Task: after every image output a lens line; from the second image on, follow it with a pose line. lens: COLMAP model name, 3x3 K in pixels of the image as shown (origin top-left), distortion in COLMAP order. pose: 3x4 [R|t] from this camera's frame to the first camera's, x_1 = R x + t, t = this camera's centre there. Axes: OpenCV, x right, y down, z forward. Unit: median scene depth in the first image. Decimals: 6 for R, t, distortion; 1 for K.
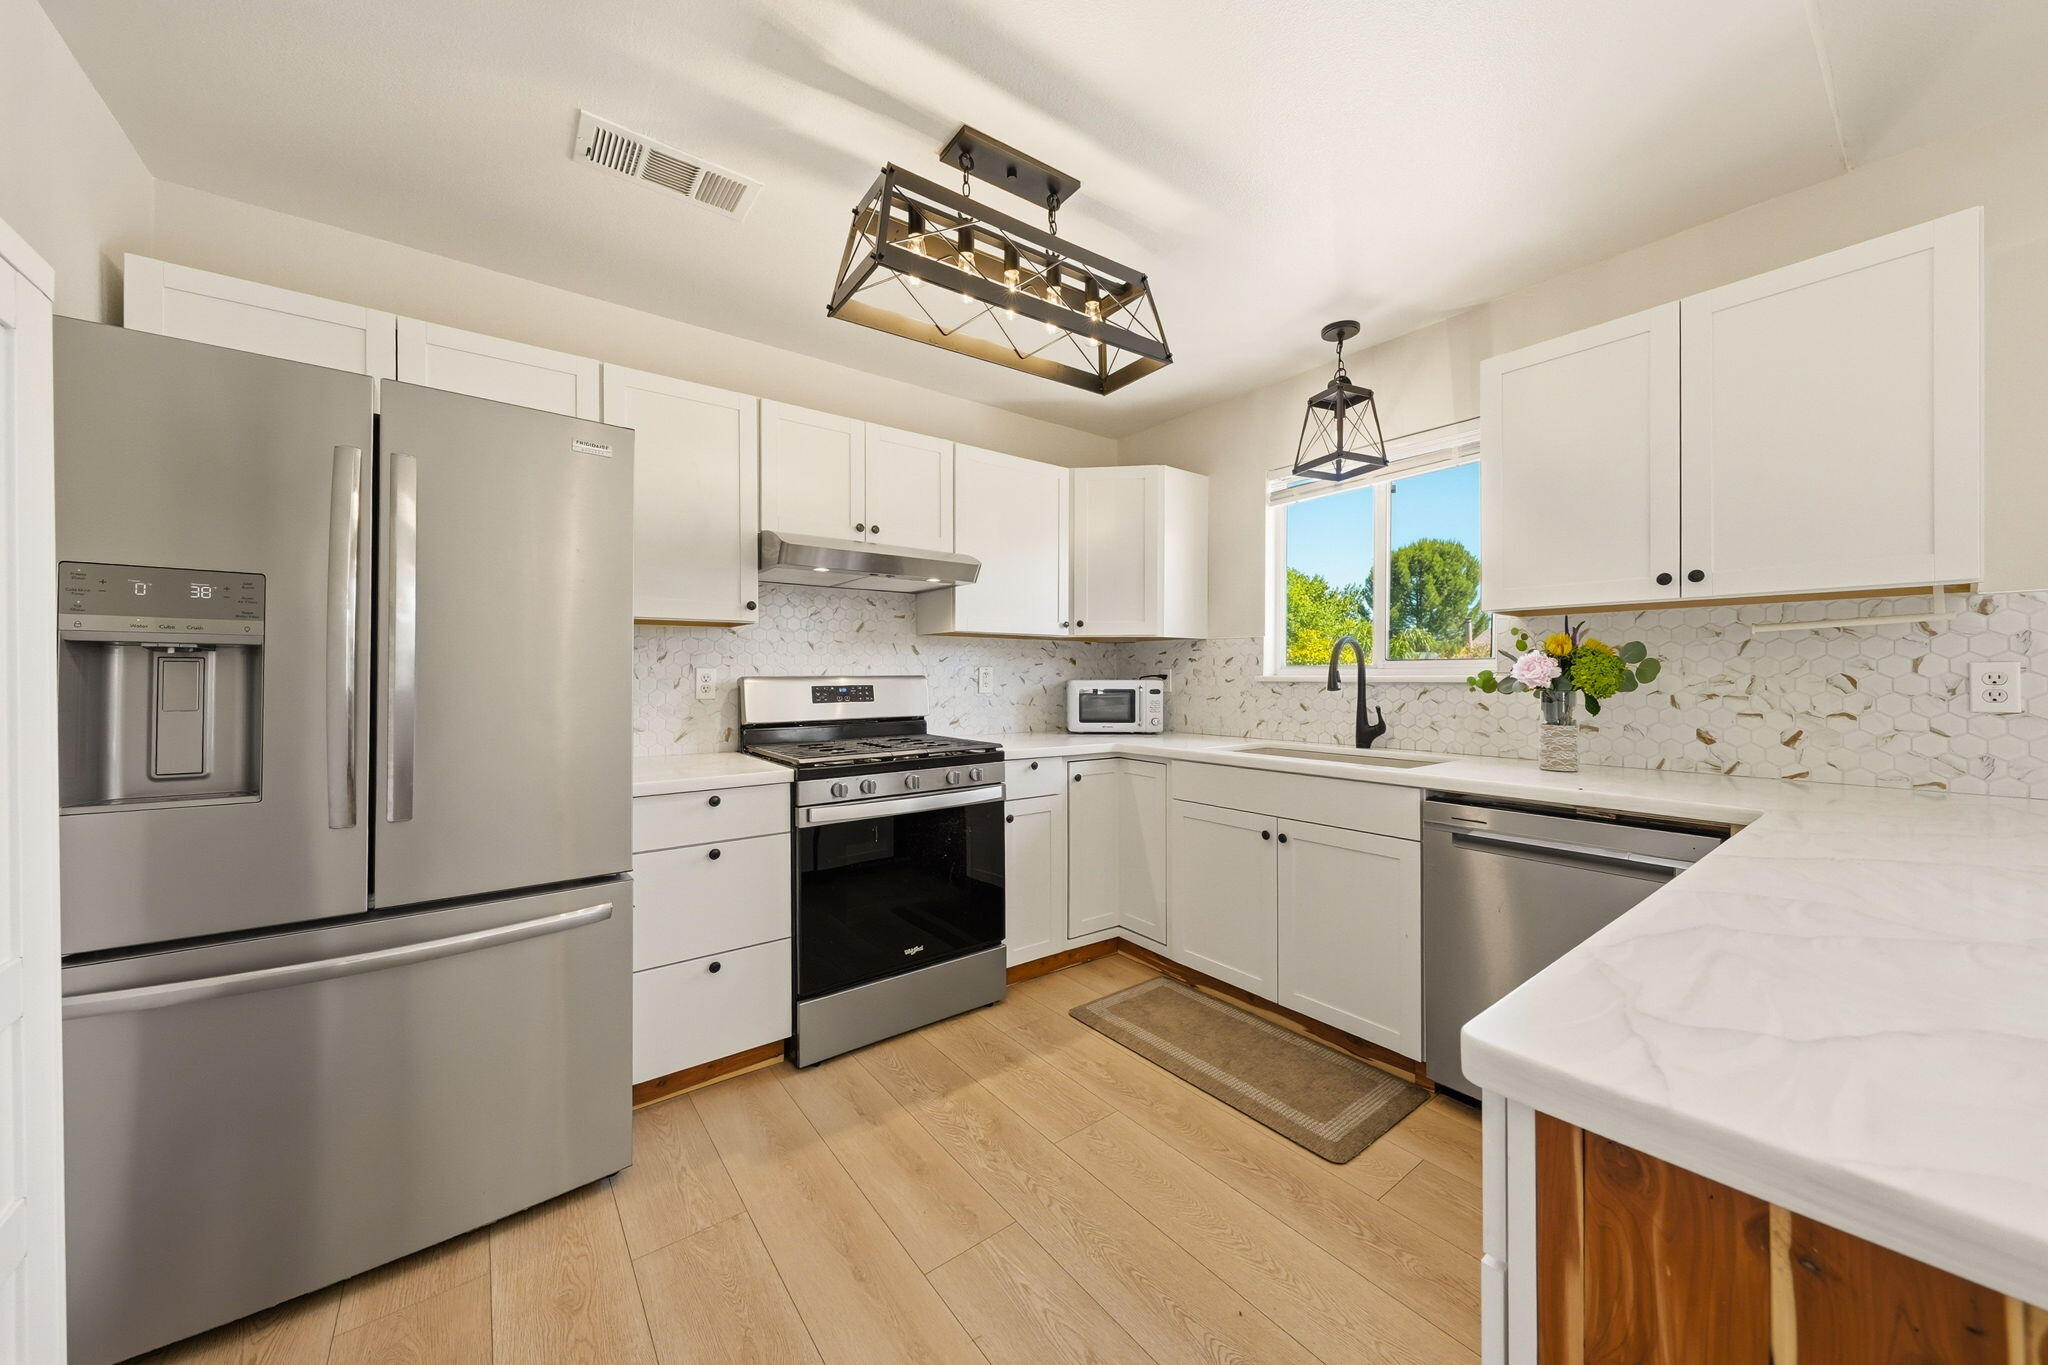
lens RADIAL K [[723.3, 0, 1019.6], [0, 723.3, 674.8], [0, 0, 1]] dist [-0.001612, -0.000149]
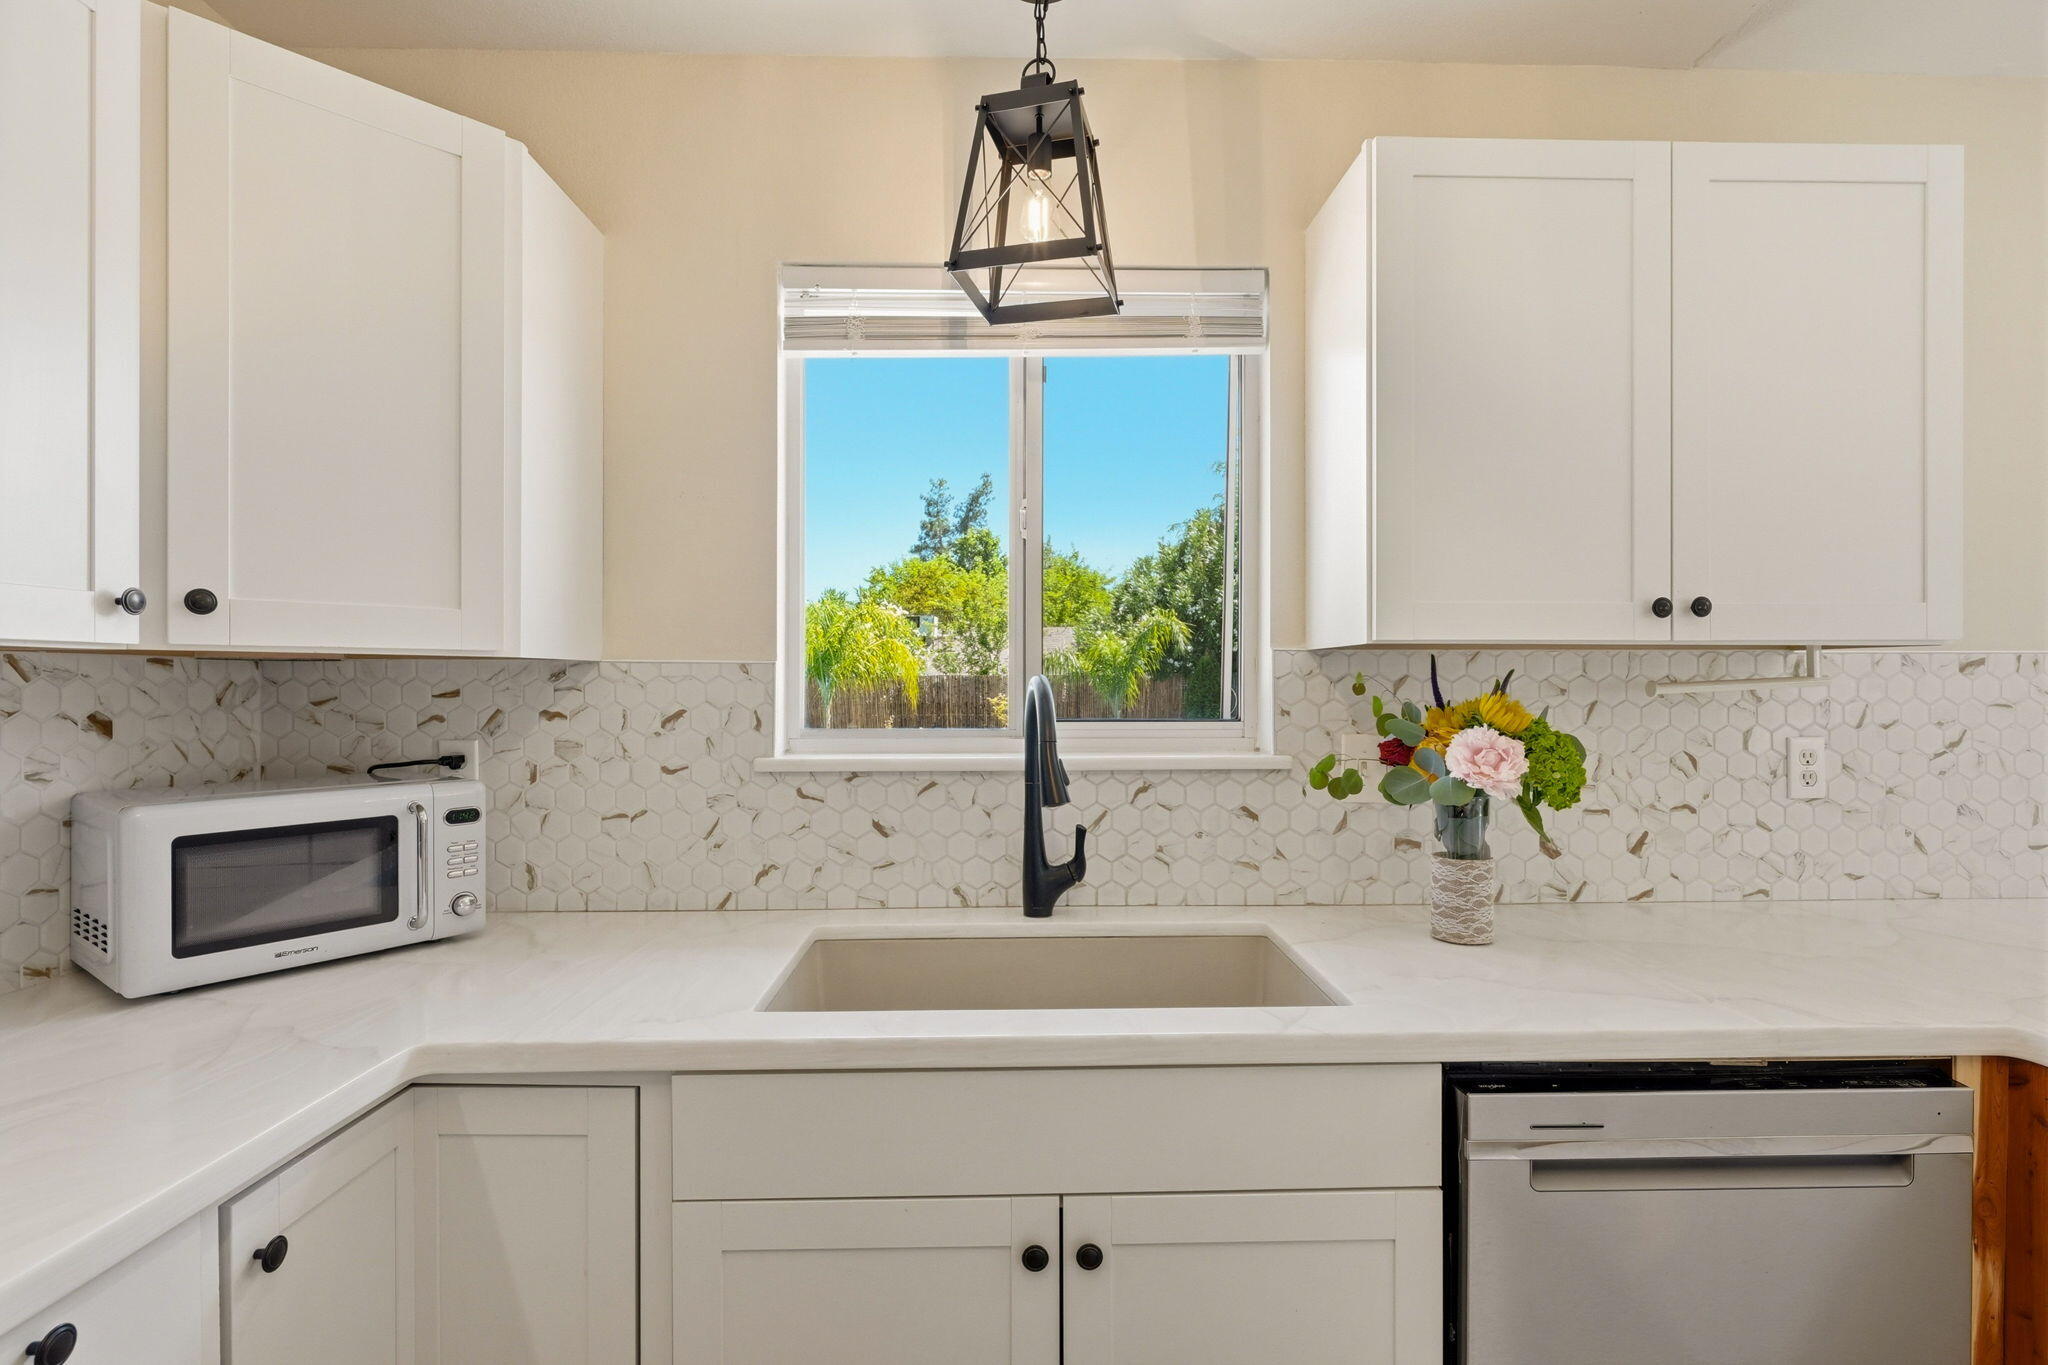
lens RADIAL K [[976.6, 0, 1024.1], [0, 976.6, 683.7], [0, 0, 1]] dist [-0.000331, 0.000495]
pose [[0.581634, -0.004072, 0.813440, -0.035932], [-0.000142, 0.999987, 0.005107, -0.047582], [-0.813450, -0.003086, 0.581626, 0.612807]]
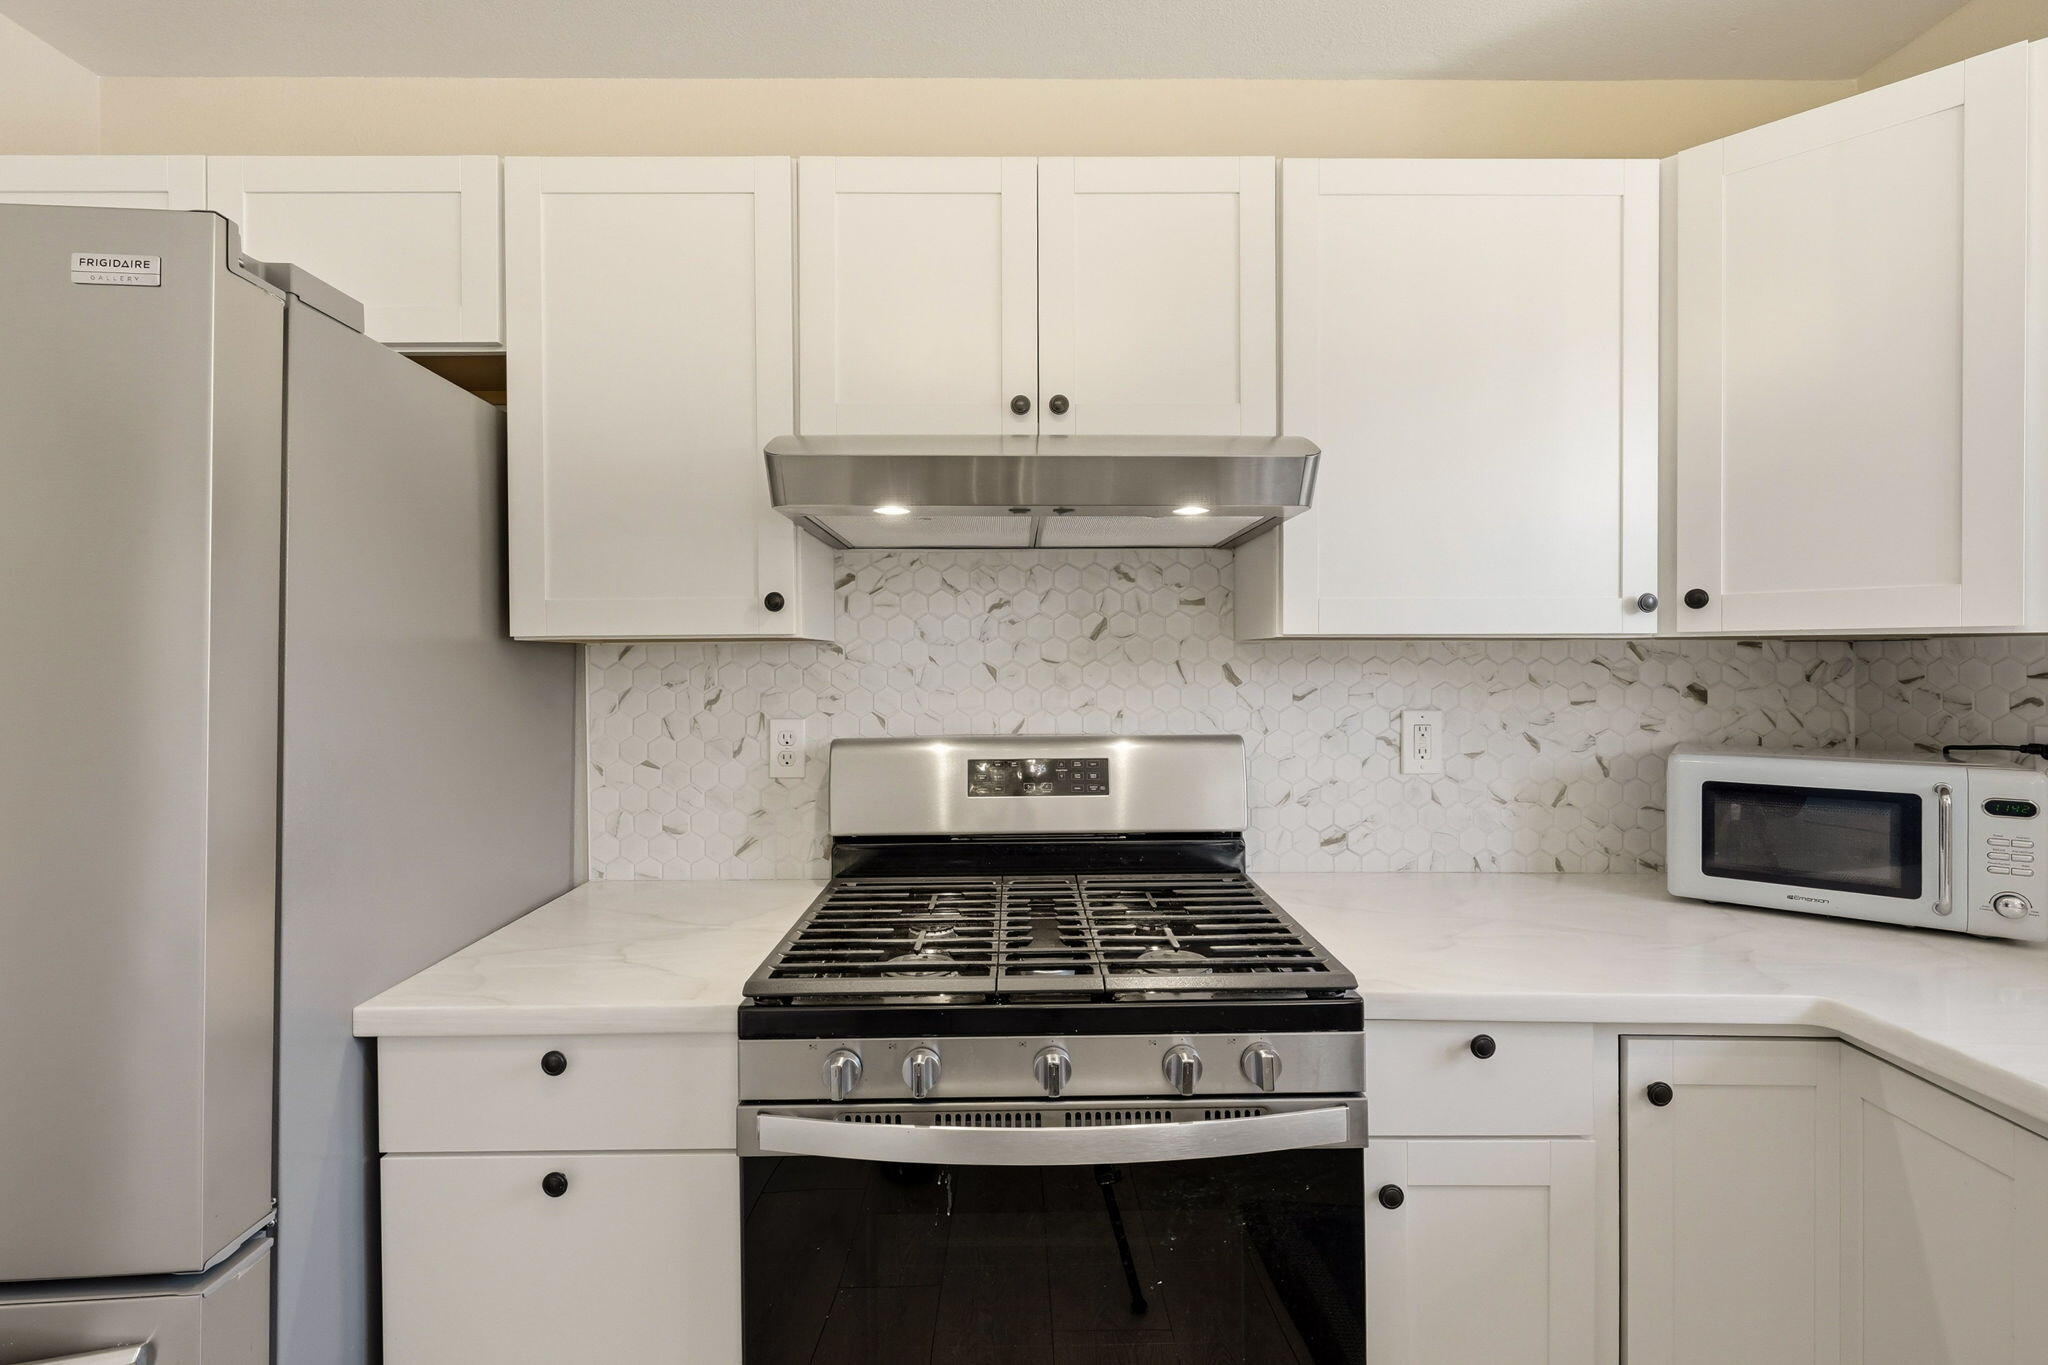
lens RADIAL K [[912.1, 0, 1024.2], [0, 912.1, 668.7], [0, 0, 1]] dist [-0.000604, -0.000097]
pose [[0.805309, 0.002461, -0.592850, 0.093222], [0.003266, 0.999958, 0.008587, -0.047318], [0.592846, -0.008852, 0.805267, 0.518767]]
